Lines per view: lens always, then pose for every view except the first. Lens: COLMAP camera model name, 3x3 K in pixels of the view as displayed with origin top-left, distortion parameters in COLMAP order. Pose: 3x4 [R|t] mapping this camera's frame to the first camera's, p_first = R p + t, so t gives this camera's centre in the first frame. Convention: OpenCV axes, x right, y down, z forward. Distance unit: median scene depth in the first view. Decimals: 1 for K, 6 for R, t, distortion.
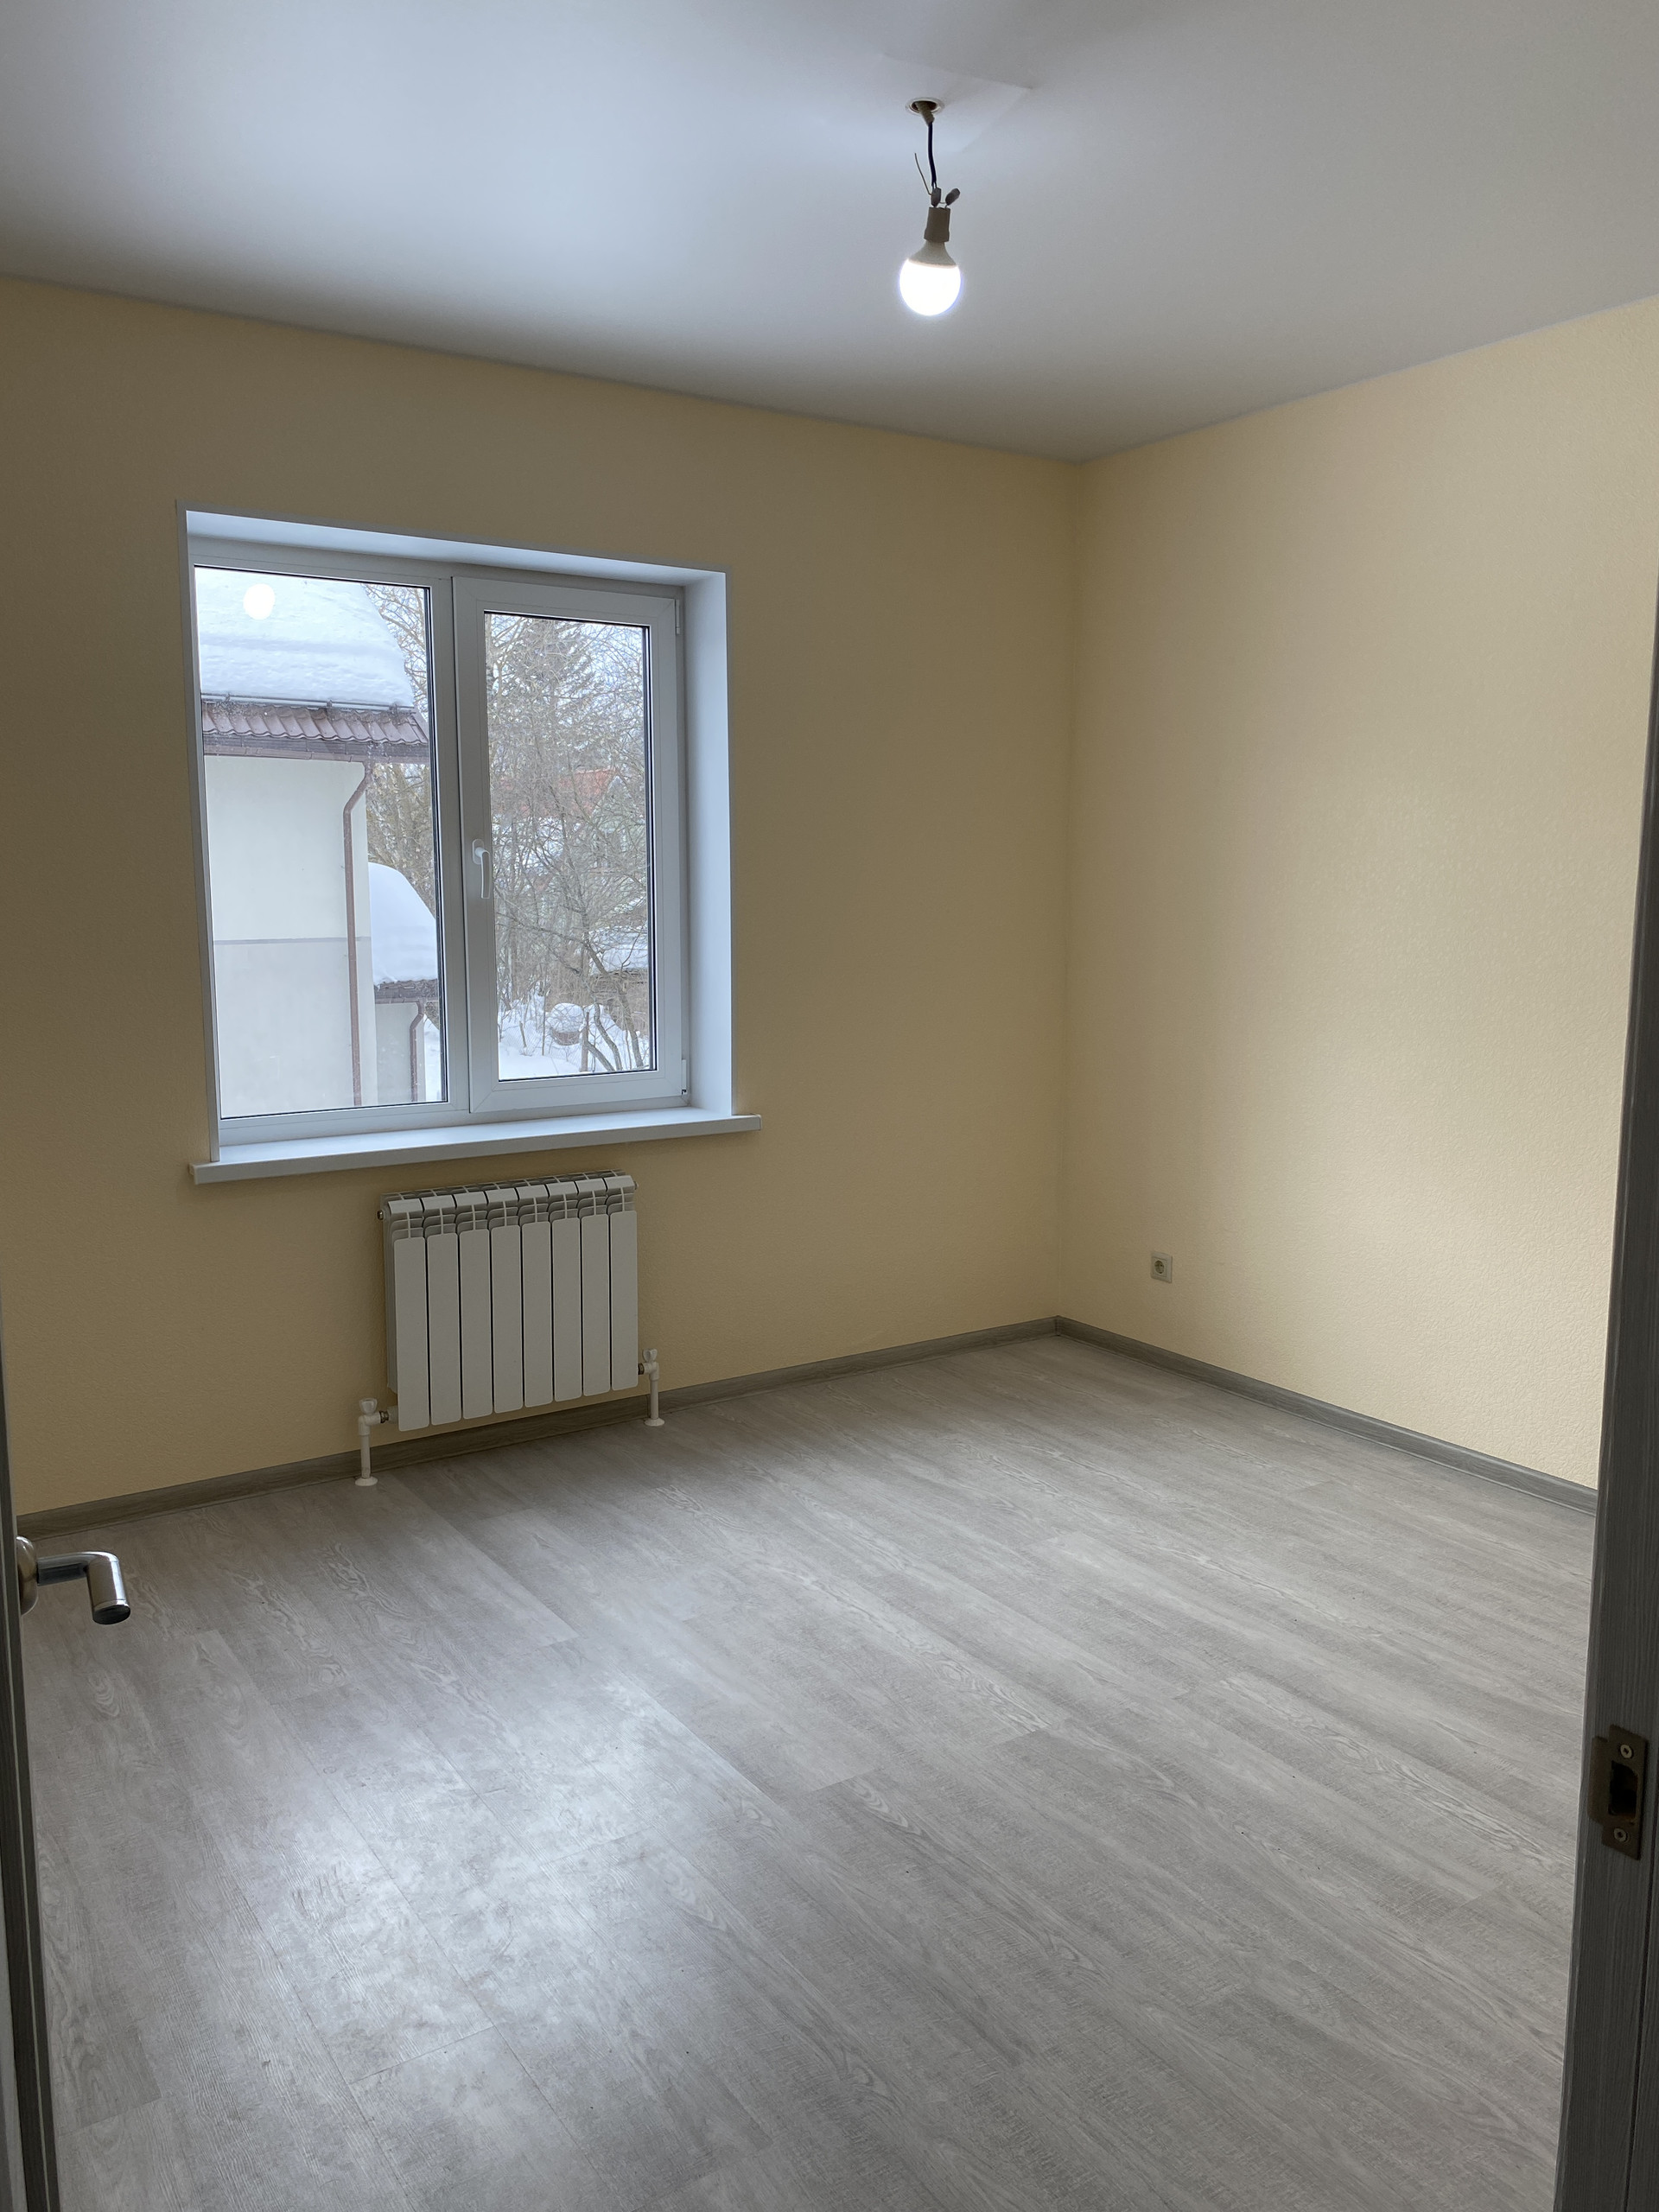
lens RADIAL K [[1588.8, 0, 842.9], [0, 1588.8, 1080.0], [0, 0, 1]] dist [-0.001624, 0.002086]
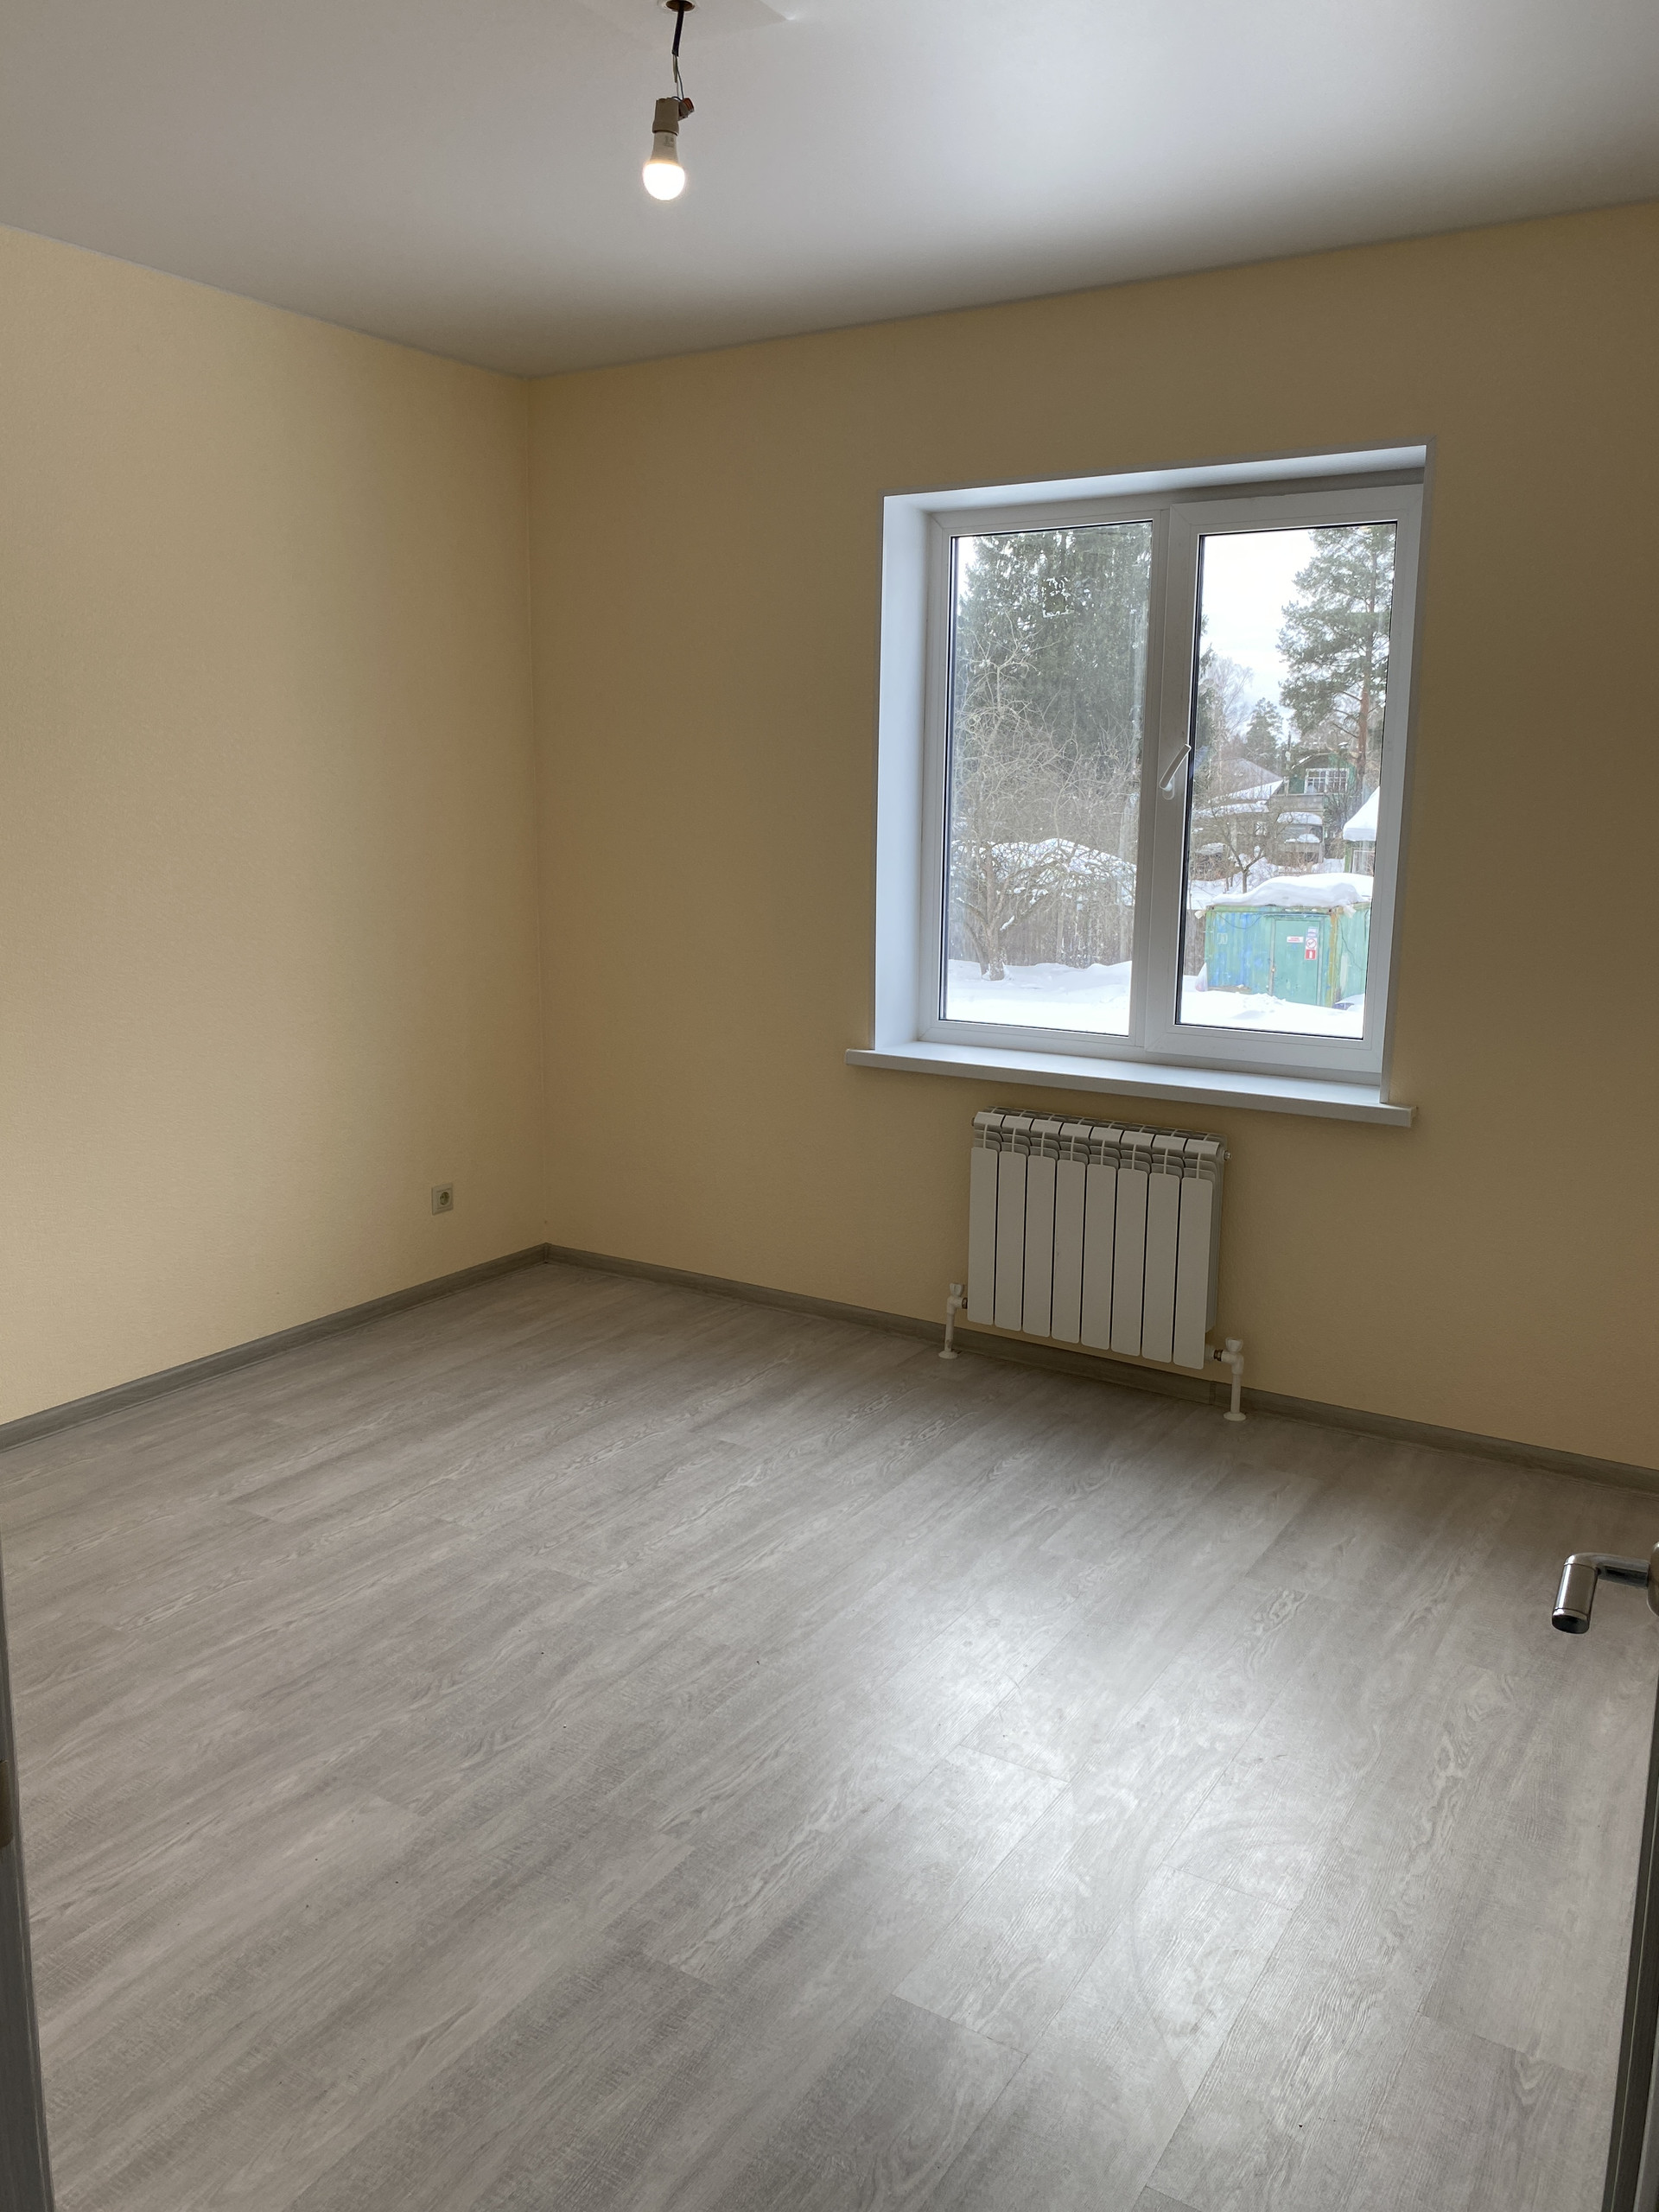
lens RADIAL K [[1588.8, 0, 842.9], [0, 1588.8, 1080.0], [0, 0, 1]] dist [-0.001624, 0.002086]
pose [[0.381649, 0.159164, -0.910500, 0.605691], [-0.126267, 0.984805, 0.119227, -0.057071], [0.915642, 0.069463, 0.395947, 0.435044]]
